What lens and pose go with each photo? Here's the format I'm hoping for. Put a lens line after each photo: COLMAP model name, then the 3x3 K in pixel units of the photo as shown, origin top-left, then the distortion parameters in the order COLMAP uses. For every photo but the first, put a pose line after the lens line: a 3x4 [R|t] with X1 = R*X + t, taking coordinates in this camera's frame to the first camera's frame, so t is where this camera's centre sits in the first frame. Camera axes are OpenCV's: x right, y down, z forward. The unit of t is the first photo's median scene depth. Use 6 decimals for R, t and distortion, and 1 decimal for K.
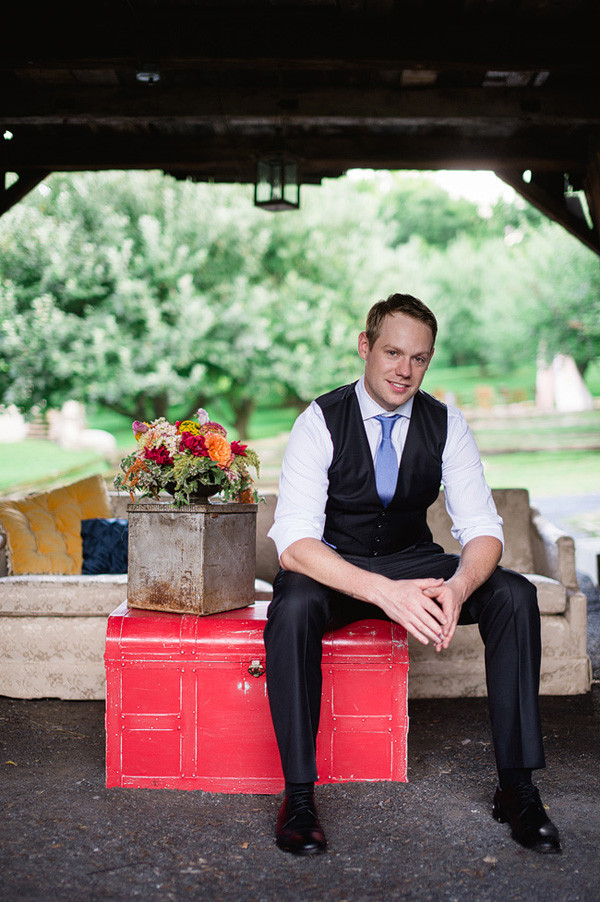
lens RADIAL K [[1261.6, 0, 300.0], [0, 1261.6, 451.0], [0, 0, 1]] dist [-0.076384, 0.070138]
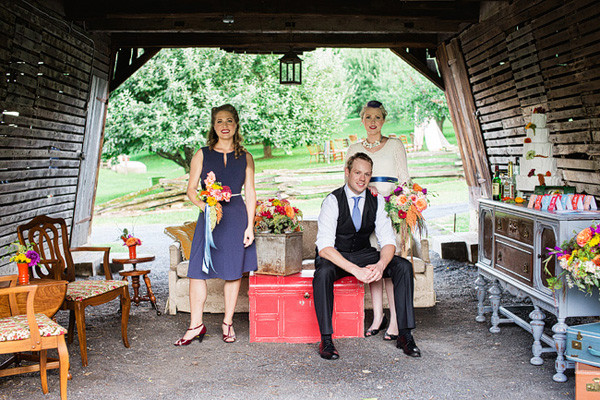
lens RADIAL K [[825.6, 0, 300.0], [0, 825.6, 200.0], [0, 0, 1]] dist [-0.046020, 0.075719]
pose [[0.998710, -0.011660, 0.049429, -0.024158], [0.009671, 0.999141, 0.040296, -0.017803], [-0.049857, -0.039766, 0.997964, -0.131310]]
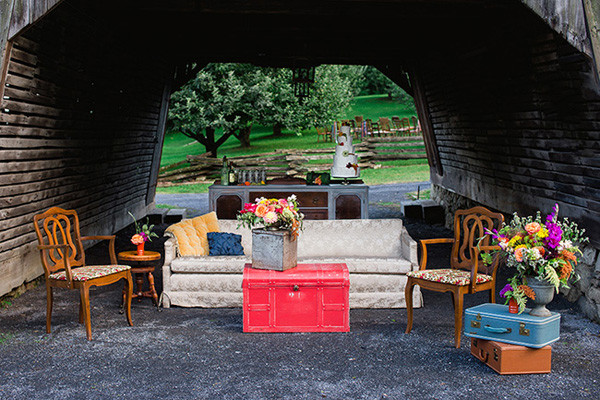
lens RADIAL K [[879.6, 0, 298.1], [0, 879.6, 189.7], [0, 0, 1]] dist [-0.107534, 0.101308]
pose [[0.999232, 0.007470, 0.038460, -0.037076], [-0.009516, 0.998535, 0.053270, -0.024753], [-0.038005, -0.053595, 0.997839, -0.412905]]
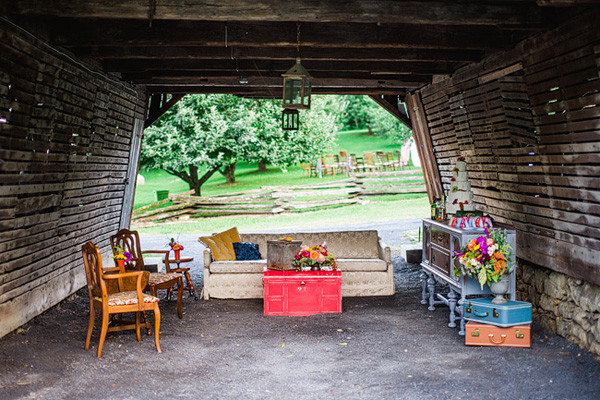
lens RADIAL K [[832.0, 0, 300.7], [0, 832.0, 204.3], [0, 0, 1]] dist [-0.106721, 0.115643]
pose [[0.998159, -0.006051, 0.060342, -0.035660], [0.004052, 0.999441, 0.033194, -0.029078], [-0.060509, -0.032889, 0.997626, -0.284180]]
